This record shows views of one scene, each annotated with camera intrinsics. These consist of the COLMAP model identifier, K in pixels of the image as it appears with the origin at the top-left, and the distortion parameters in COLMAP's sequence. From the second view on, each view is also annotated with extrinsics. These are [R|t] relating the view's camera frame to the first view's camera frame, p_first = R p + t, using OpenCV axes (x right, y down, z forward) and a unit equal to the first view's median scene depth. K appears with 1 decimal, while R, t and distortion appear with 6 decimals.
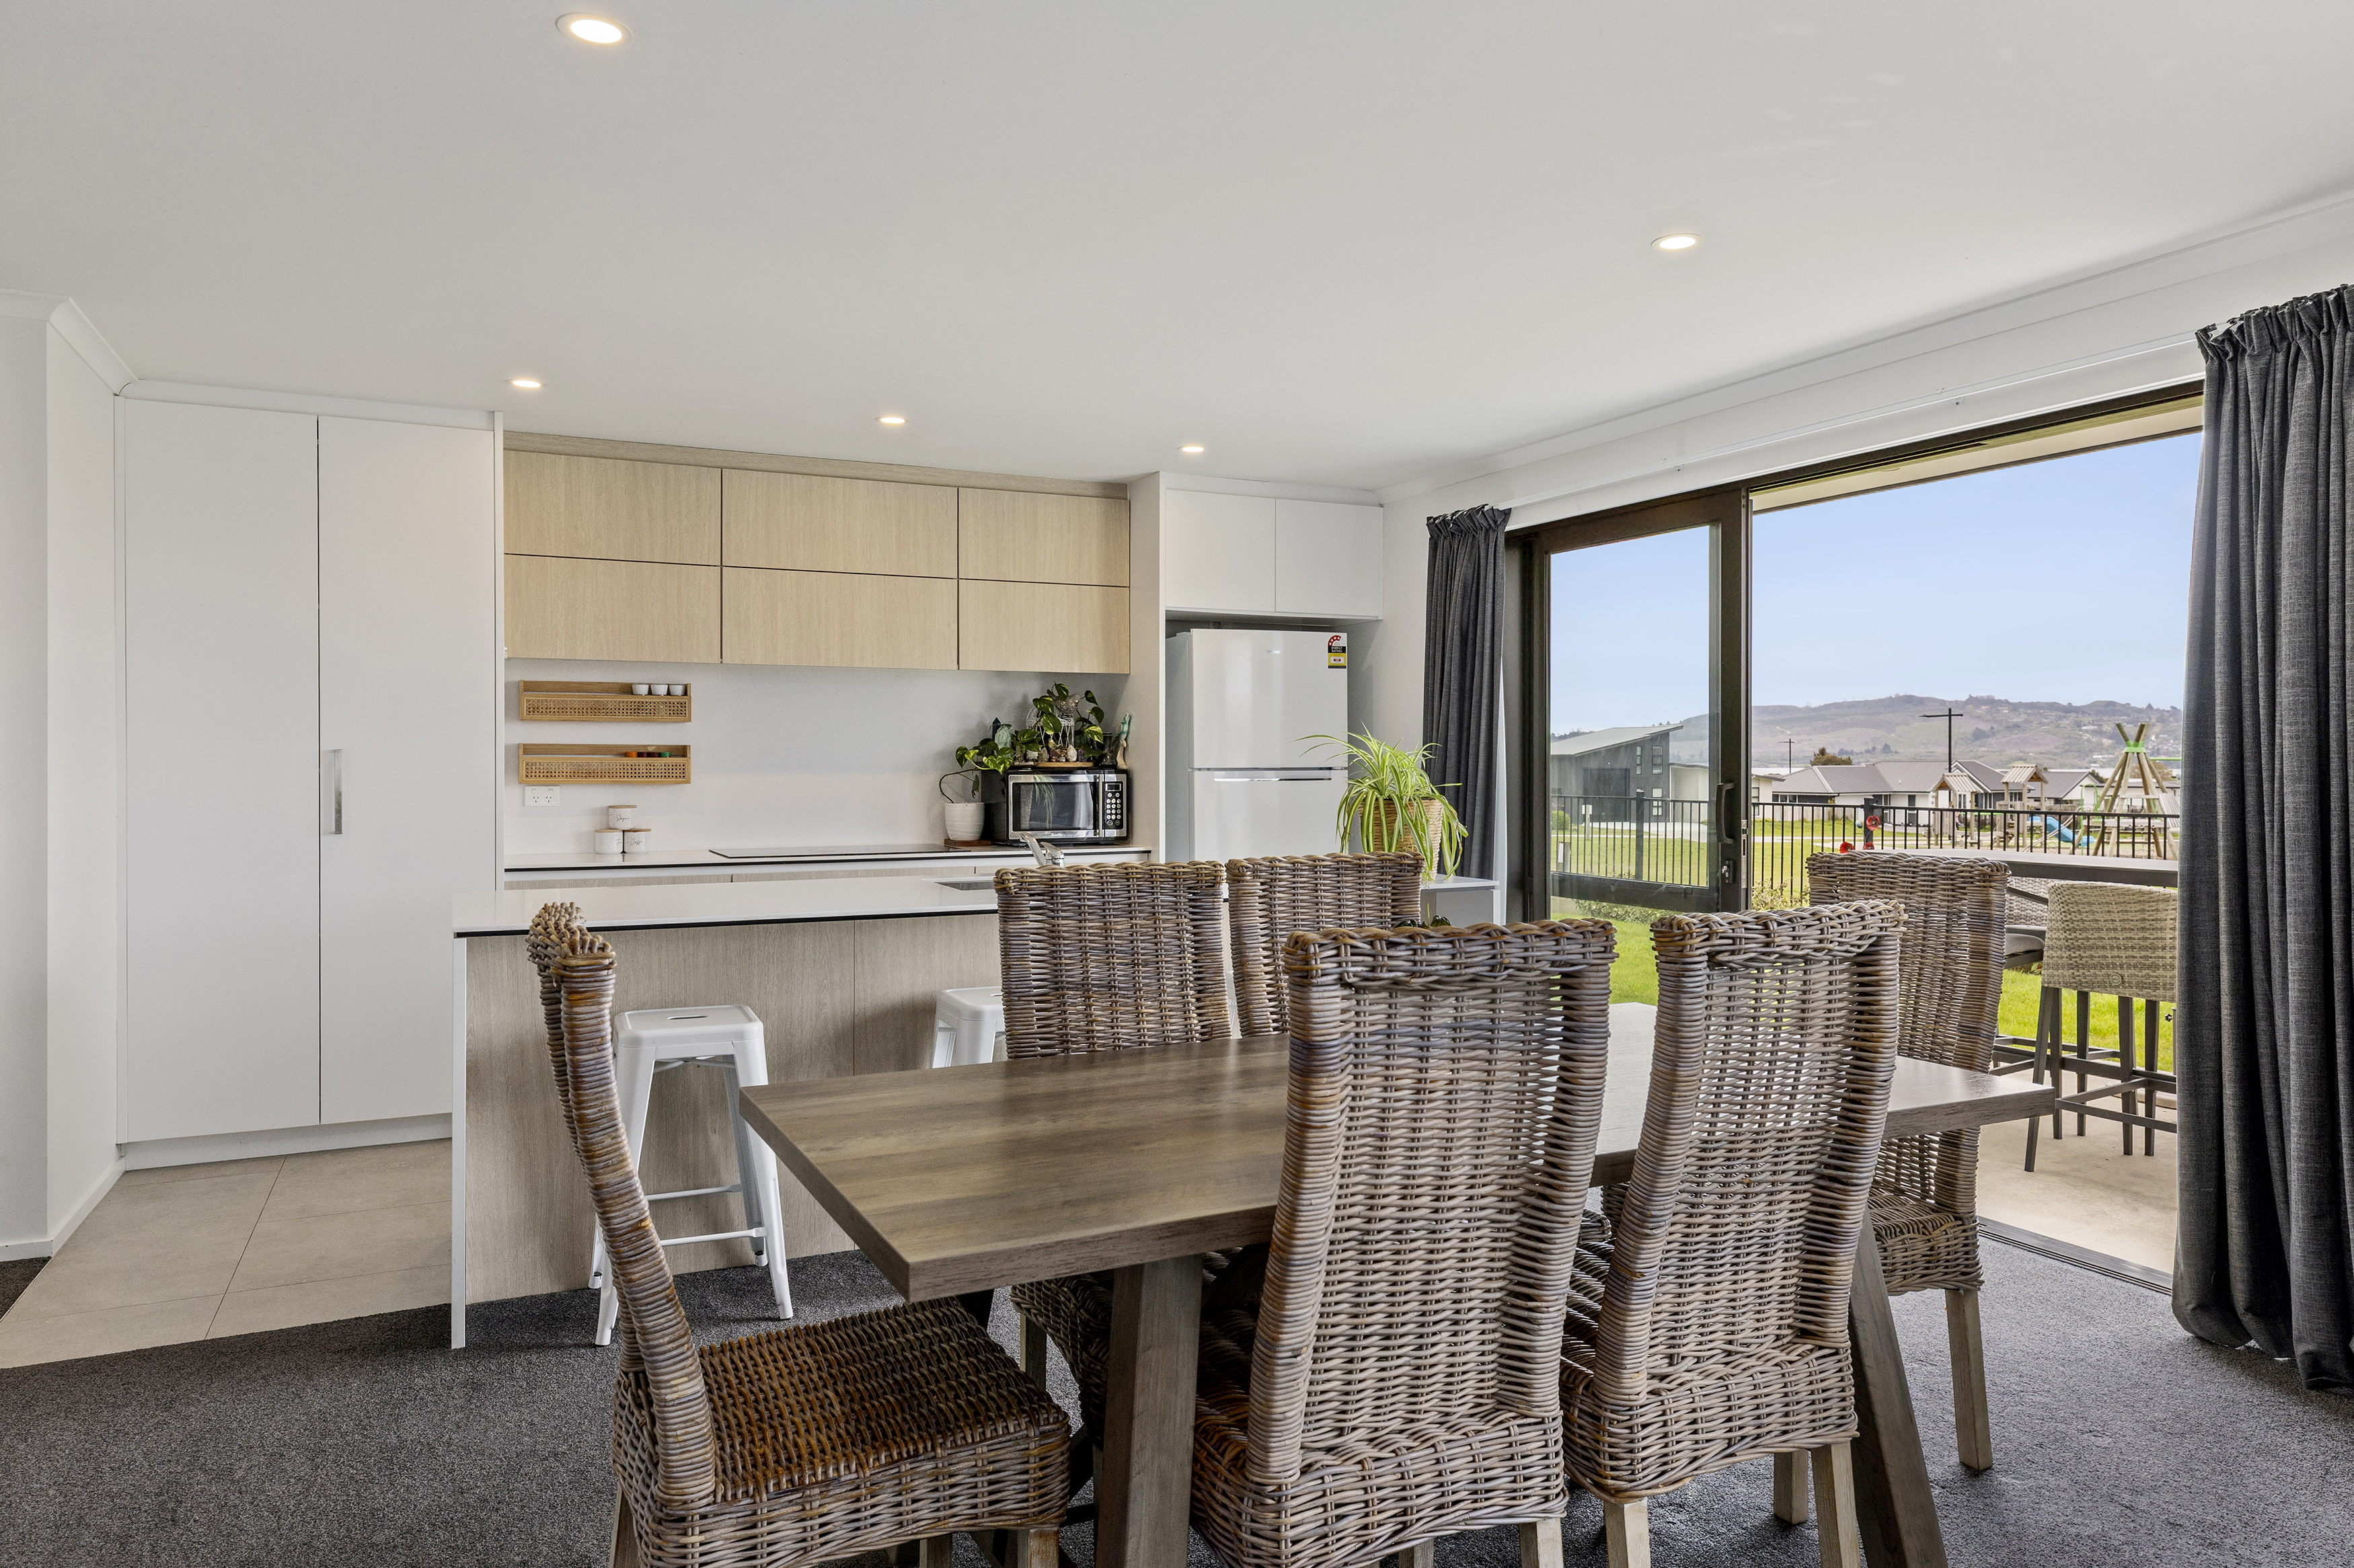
lens RADIAL K [[1545.2, 0, 1177.0], [0, 1545.2, 784.0], [0, 0, 1]] dist [0.004563, 0.000625]
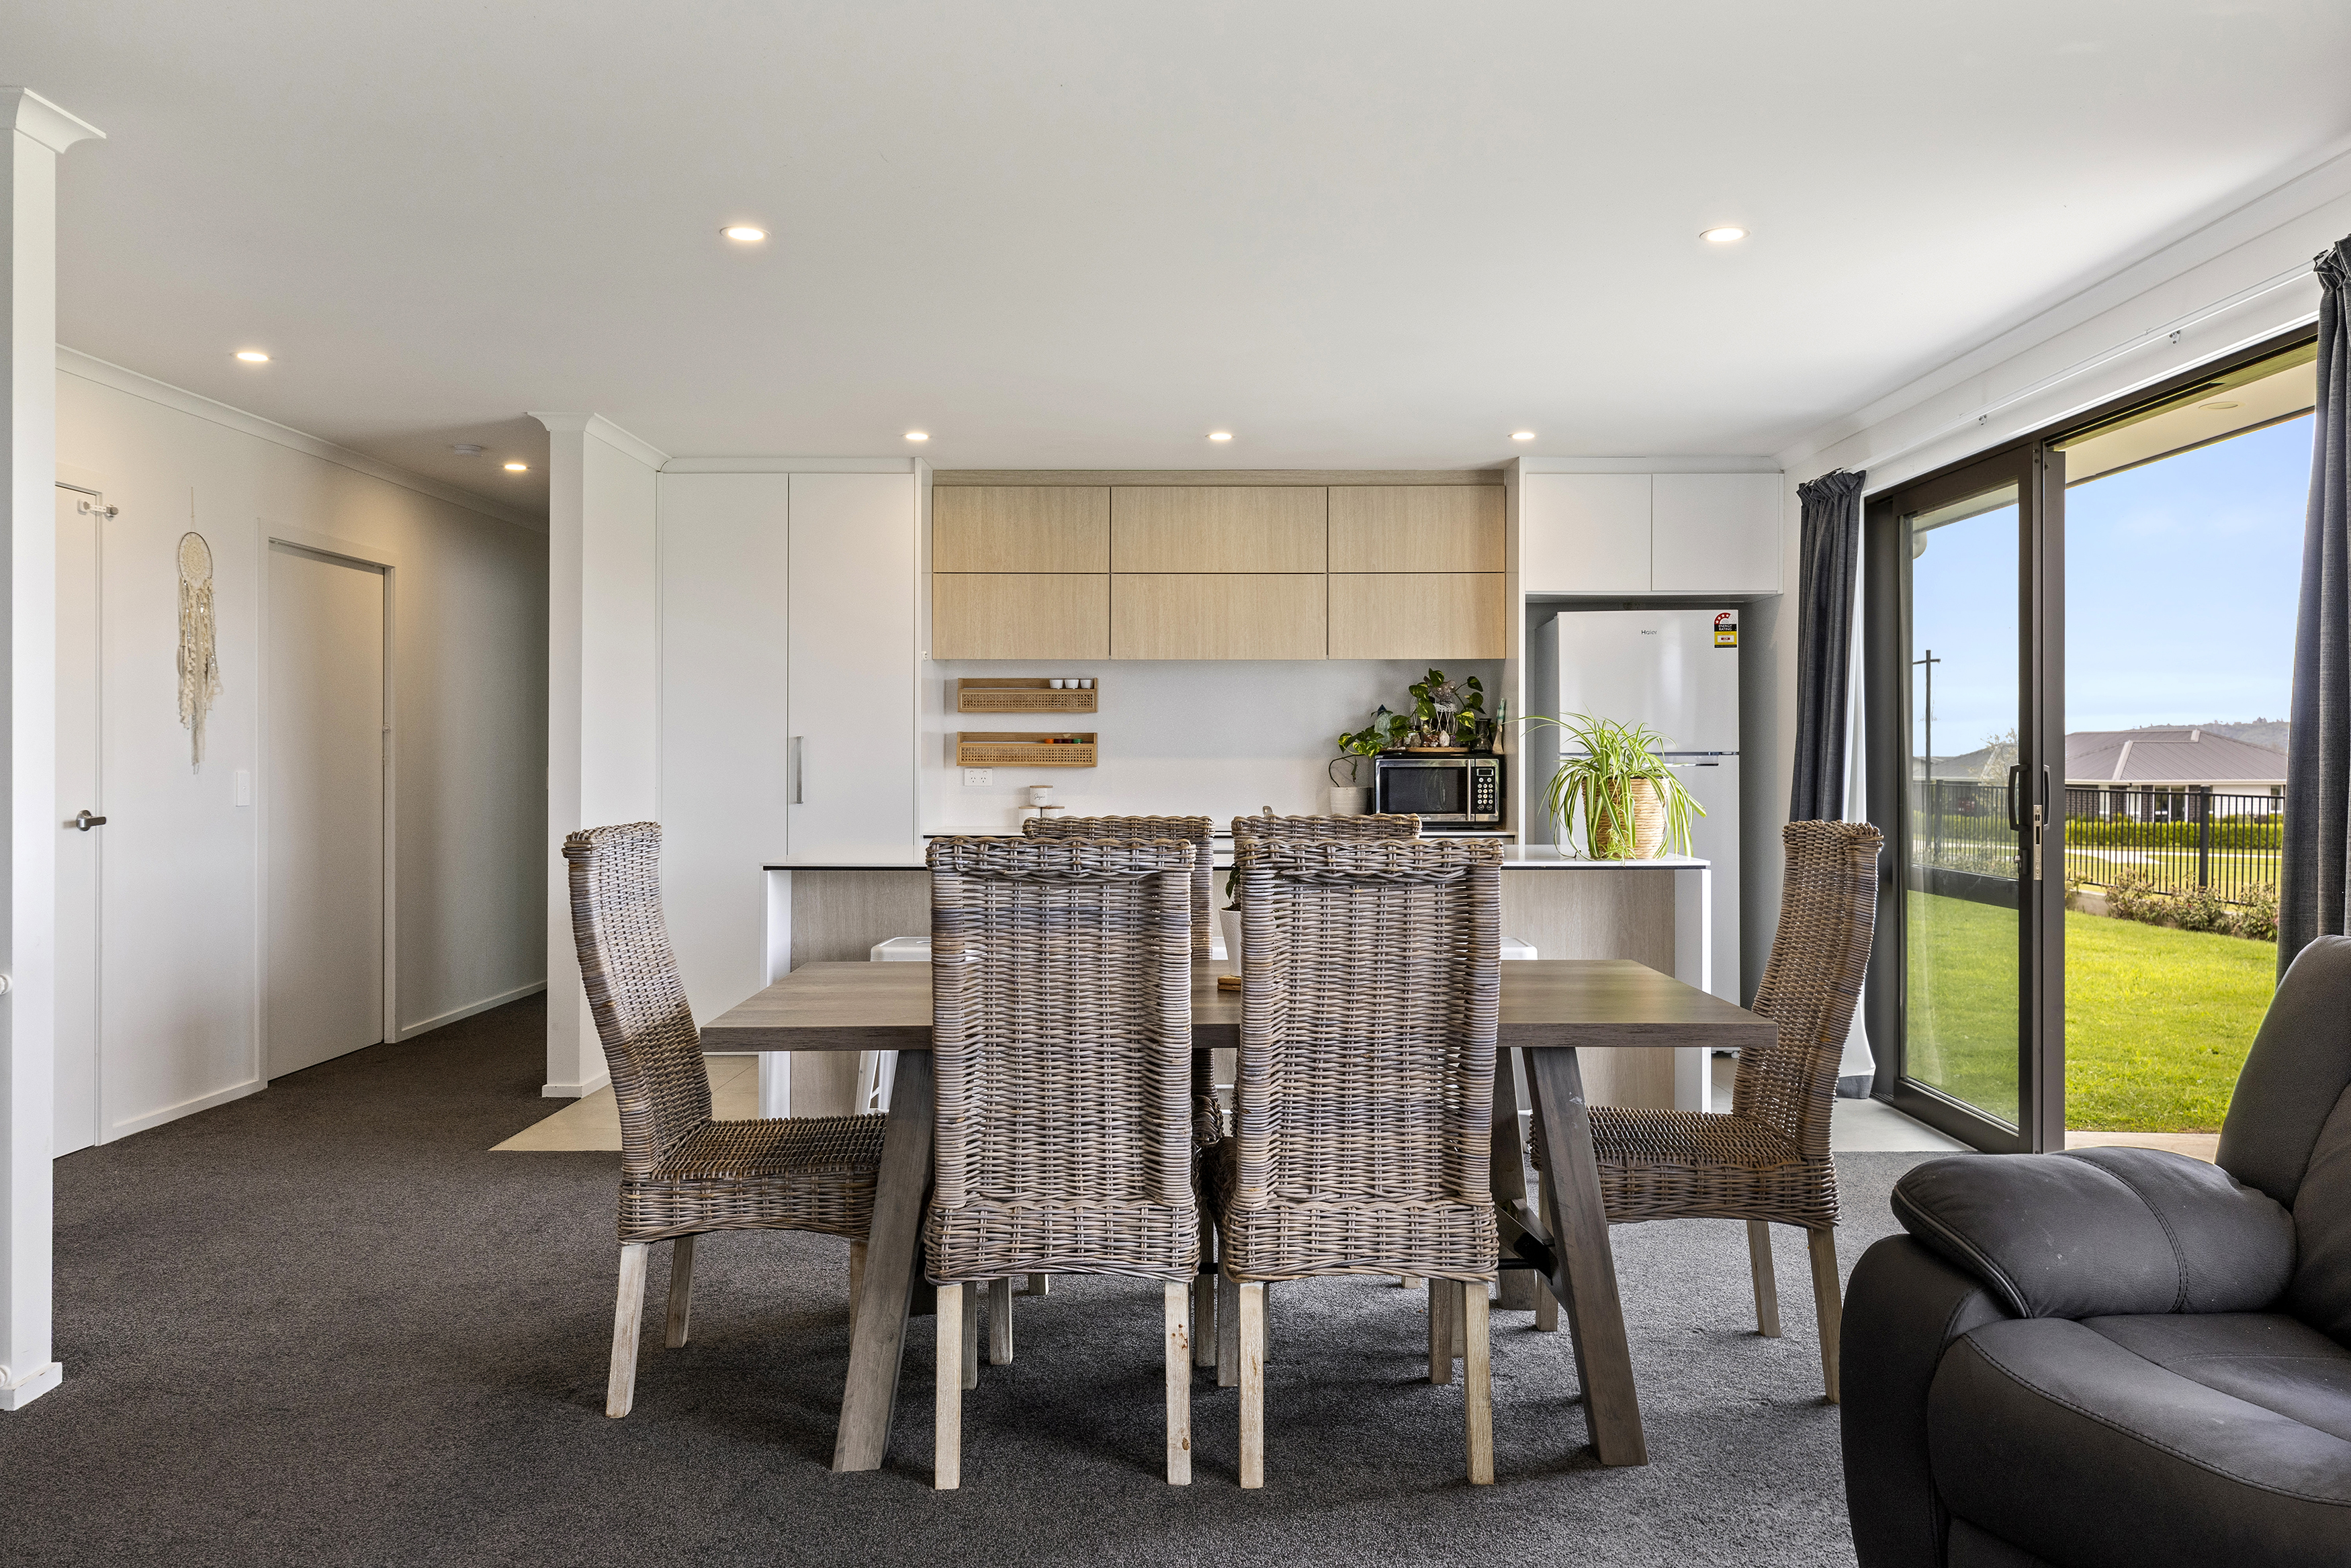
lens RADIAL K [[1765.4, 0, 1175.5], [0, 1765.4, 784.0], [0, 0, 1]] dist [0.008099, 0.005270]
pose [[0.898961, 0.005933, -0.437988, 0.303630], [-0.006625, 0.999978, -0.000051, 0.012117], [0.437978, 0.002948, 0.898981, -0.132286]]
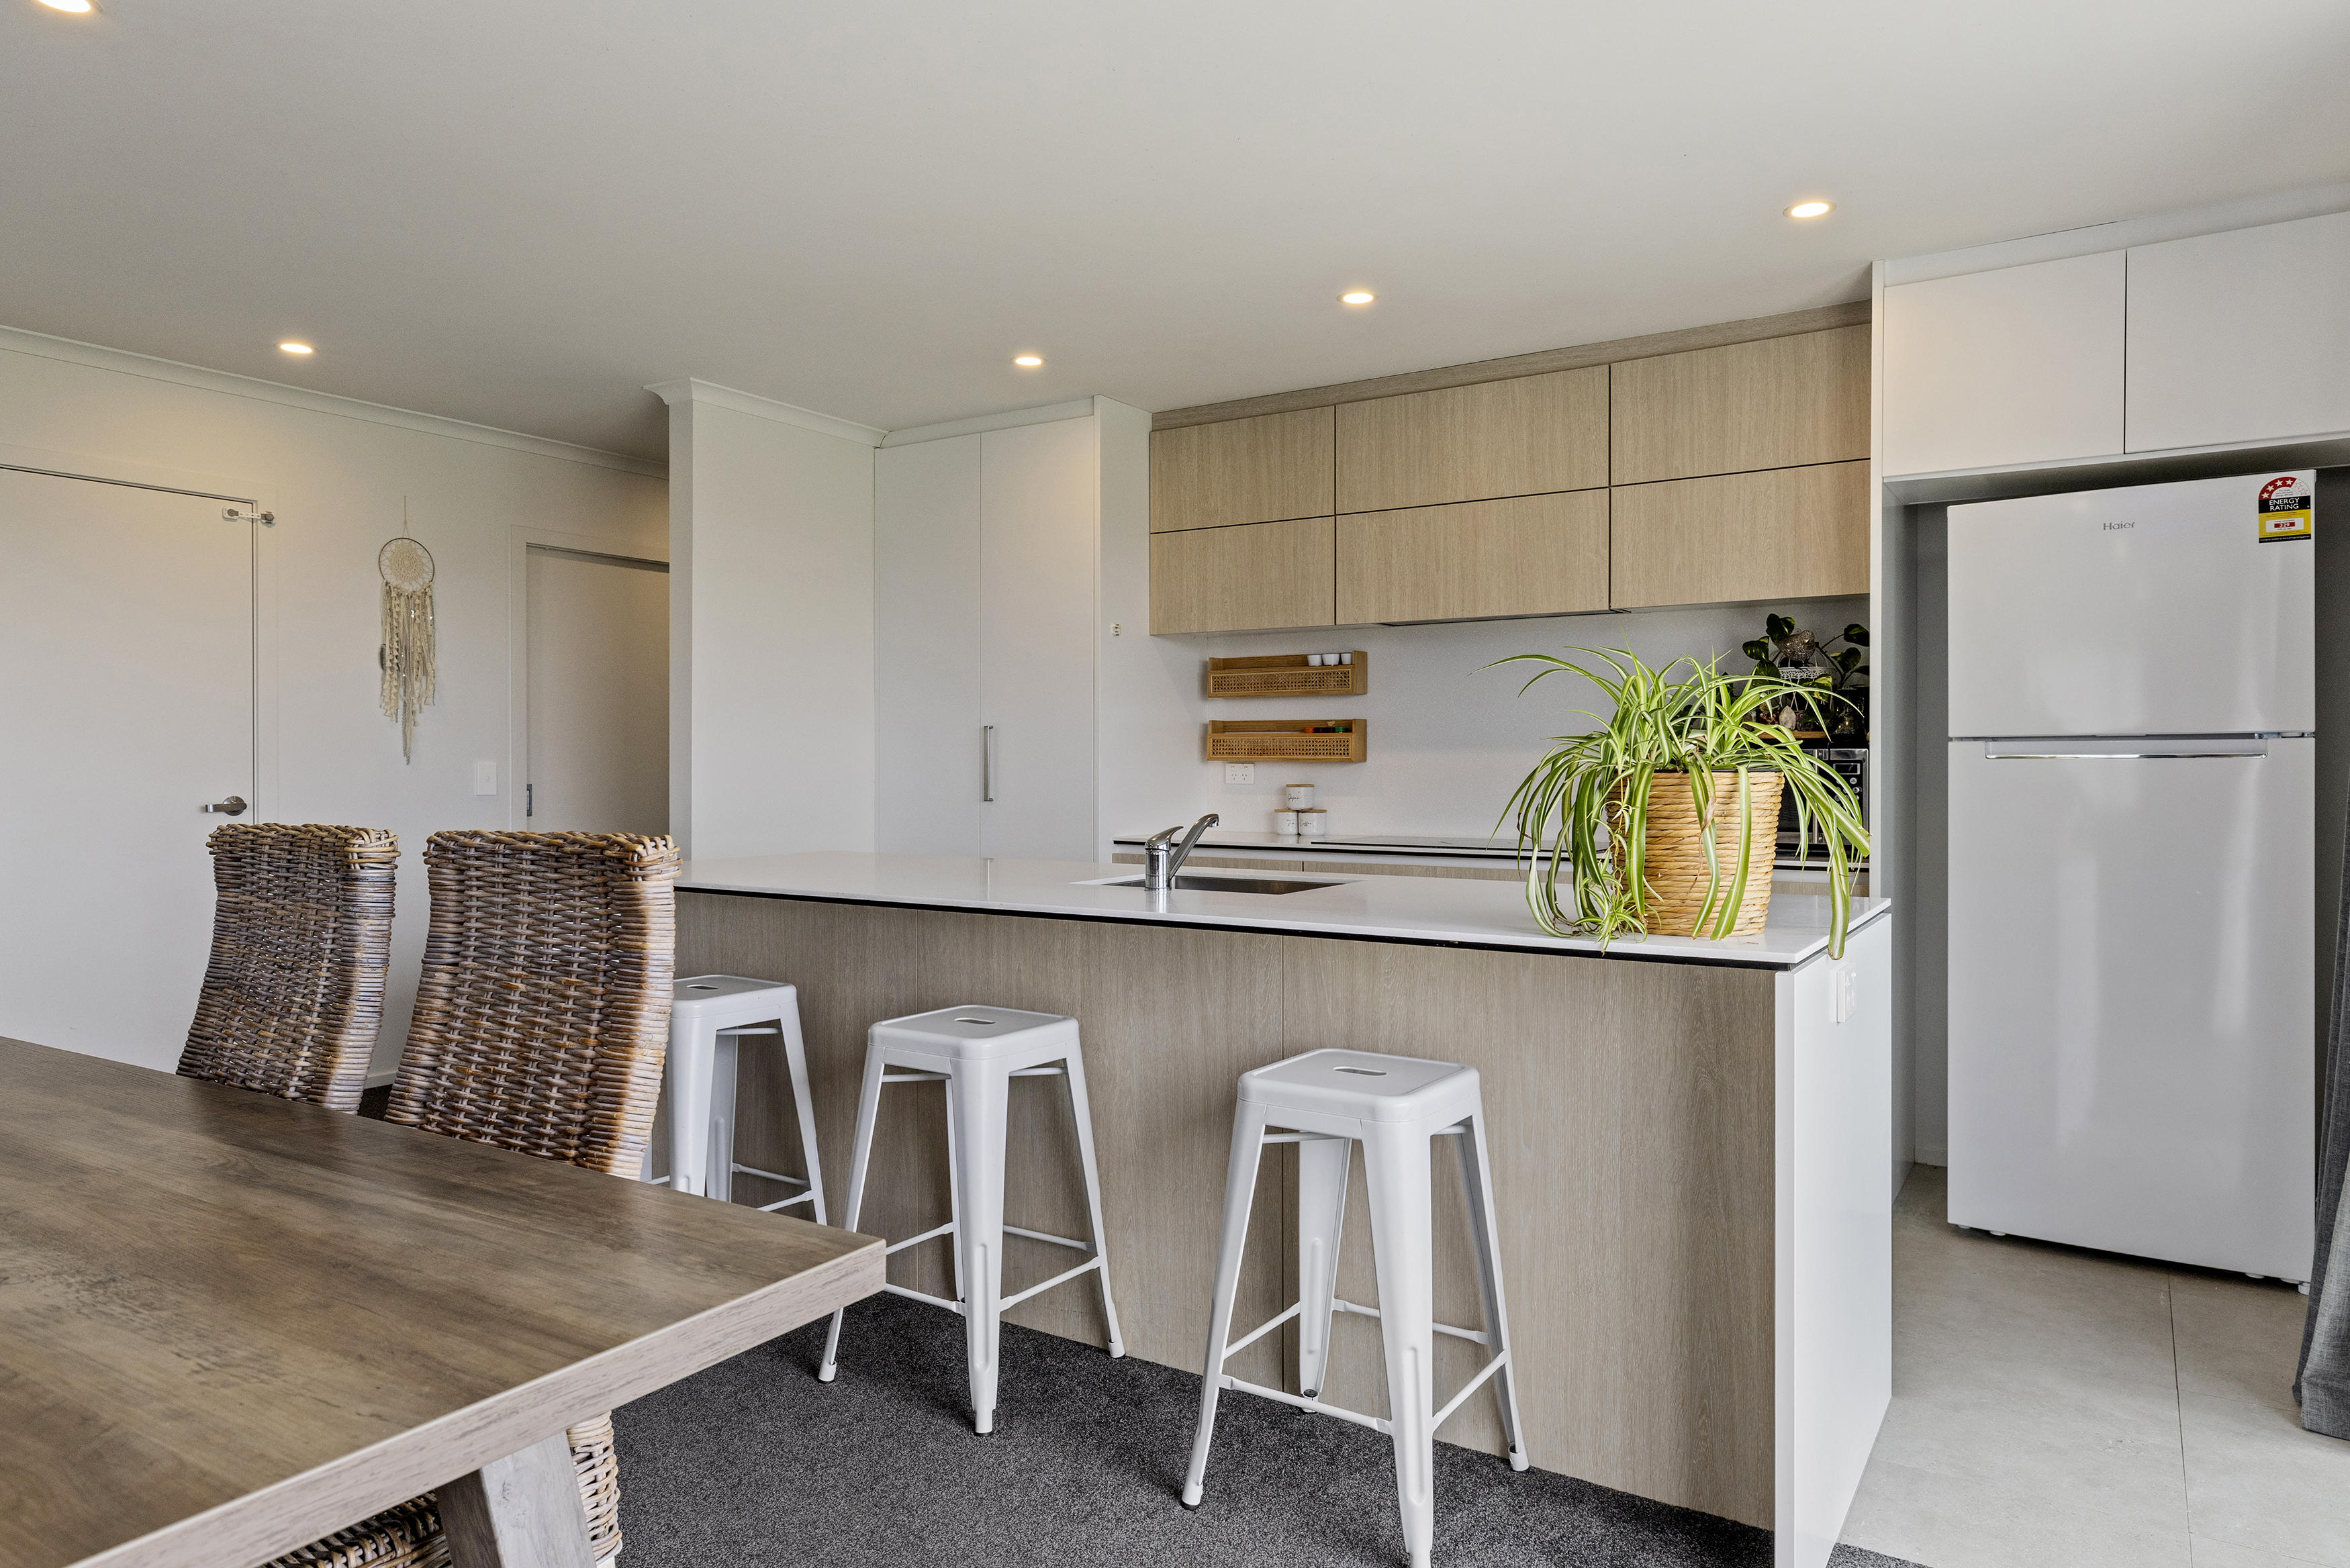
lens RADIAL K [[1447.9, 0, 1175.0], [0, 1447.9, 784.0], [0, 0, 1]] dist [0.001734, 0.000552]
pose [[0.501788, 0.013663, -0.864883, 0.369343], [-0.018615, 0.999814, 0.004995, 0.010640], [0.864791, 0.013594, 0.501949, 0.489756]]
